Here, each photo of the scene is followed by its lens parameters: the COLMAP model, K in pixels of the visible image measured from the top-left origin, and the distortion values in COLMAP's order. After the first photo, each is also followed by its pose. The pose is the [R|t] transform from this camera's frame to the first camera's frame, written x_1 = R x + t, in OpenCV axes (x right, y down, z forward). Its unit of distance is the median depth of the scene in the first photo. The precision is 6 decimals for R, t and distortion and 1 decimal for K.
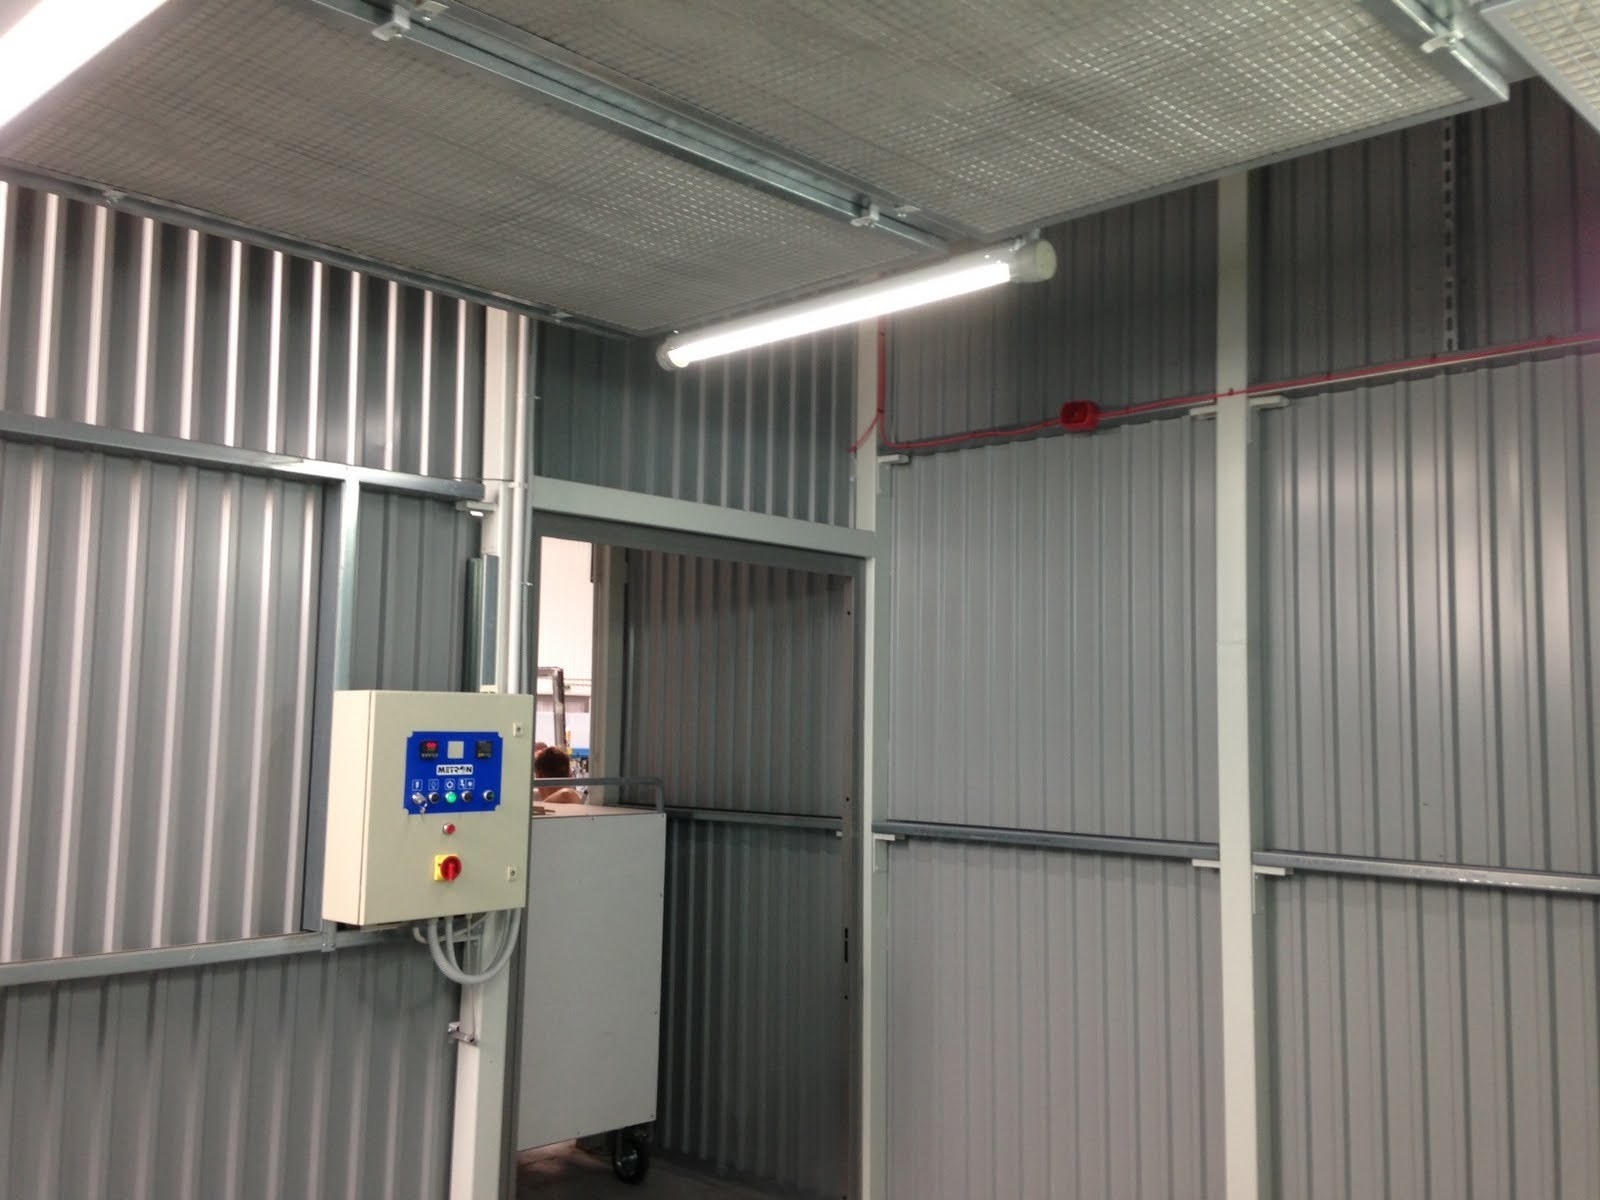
lens RADIAL K [[1452.5, 0, 801.4], [0, 1452.5, 602.1], [0, 0, 1]] dist [0.132297, -0.147426]
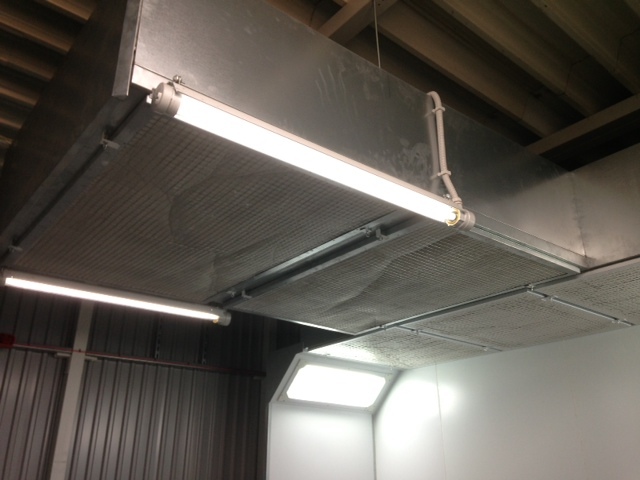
lens RADIAL K [[581.0, 0, 320.7], [0, 581.0, 243.5], [0, 0, 1]] dist [0.132297, -0.147426]
pose [[0.121694, 0.365927, 0.922653, -0.663724], [-0.079499, 0.930169, -0.358422, 0.013089], [-0.989379, -0.029732, 0.142287, 0.496470]]
